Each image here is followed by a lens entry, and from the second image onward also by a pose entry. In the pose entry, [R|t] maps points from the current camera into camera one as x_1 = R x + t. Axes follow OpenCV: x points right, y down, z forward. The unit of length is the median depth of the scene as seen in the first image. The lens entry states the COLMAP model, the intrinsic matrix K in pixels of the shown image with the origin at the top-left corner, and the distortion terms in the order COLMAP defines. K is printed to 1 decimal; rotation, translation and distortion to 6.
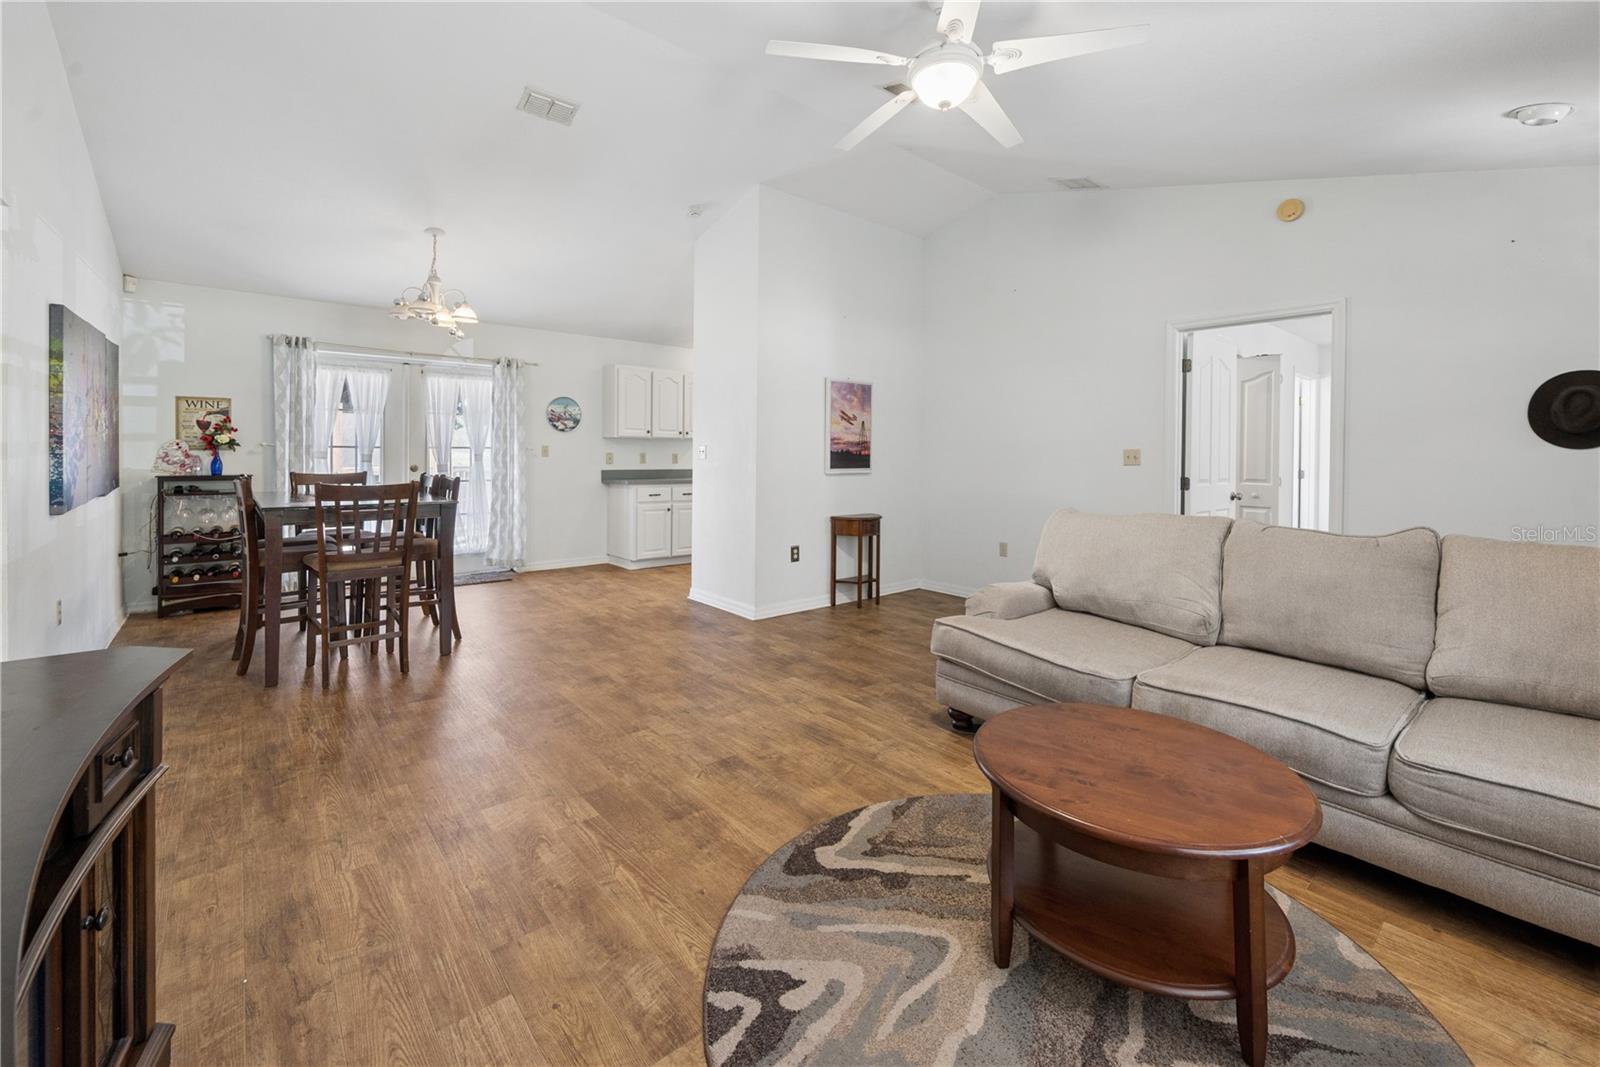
lens RADIAL K [[657.7, 0, 800.5], [0, 657.7, 454.3], [0, 0, 1]] dist [0.000606, 0.000279]
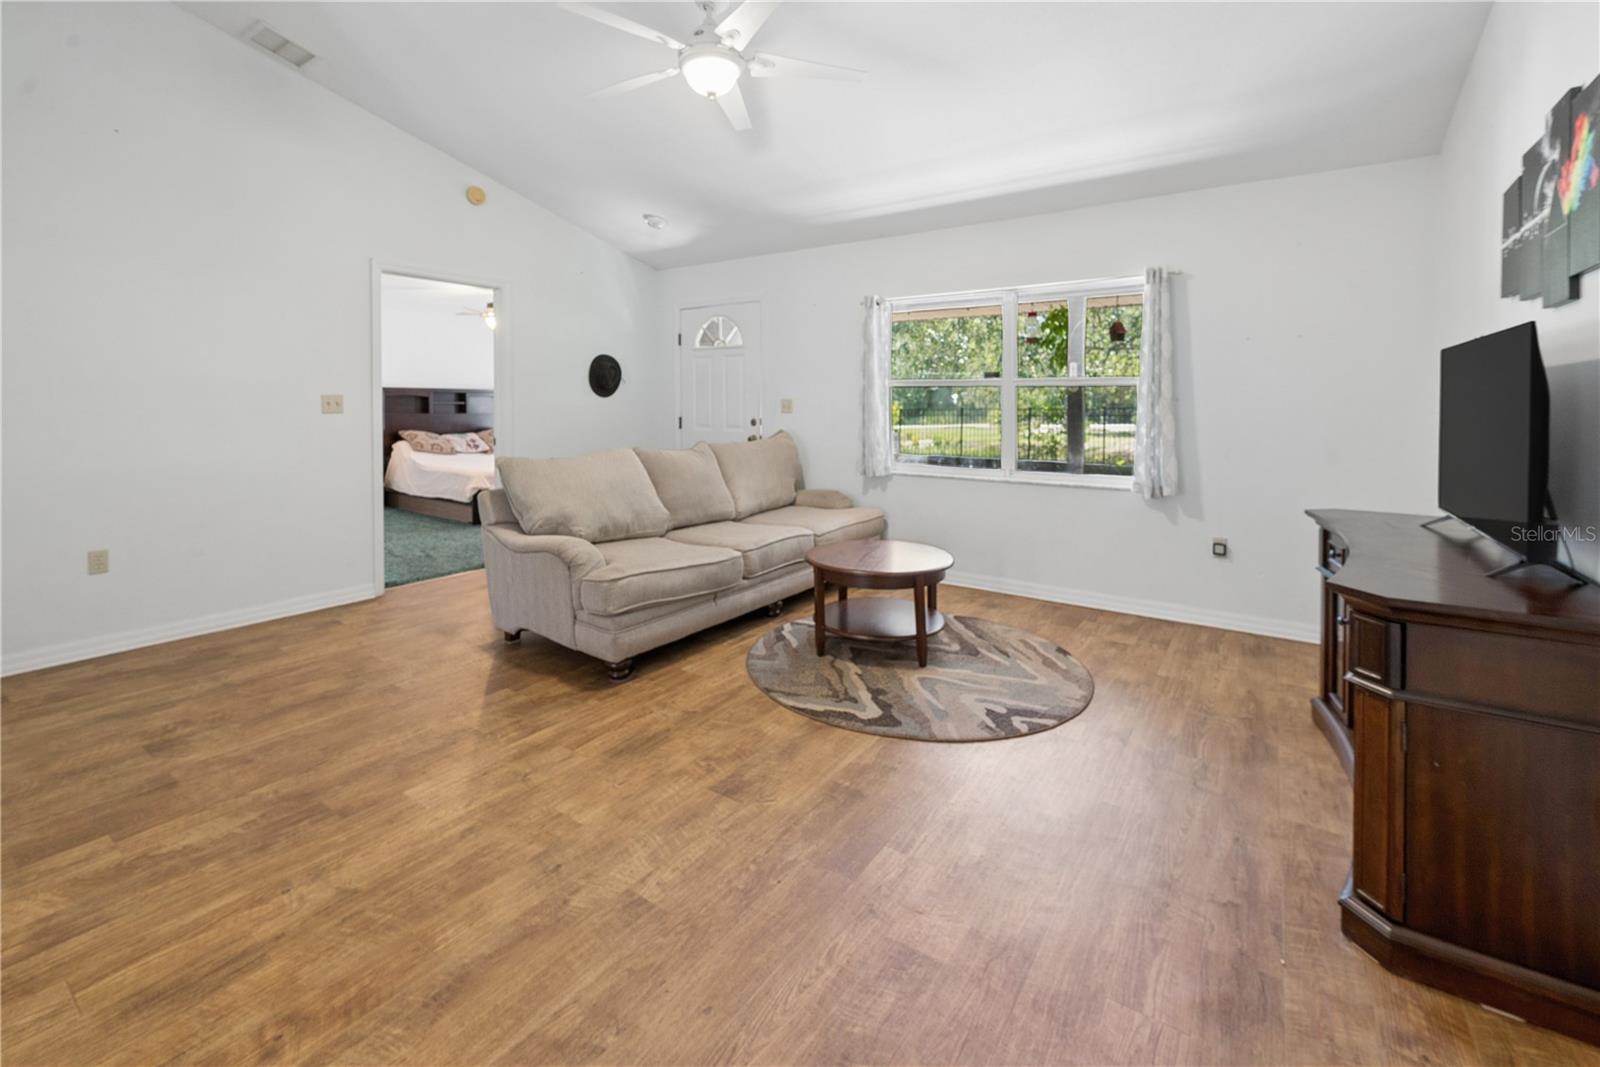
lens RADIAL K [[683.9, 0, 808.2], [0, 683.9, 411.5], [0, 0, 1]] dist [0.001420, -0.000165]
pose [[-0.261518, -0.021027, 0.964969, -0.489091], [-0.002193, 0.999773, 0.021190, -0.007732], [-0.965196, 0.003425, -0.261505, 0.585521]]
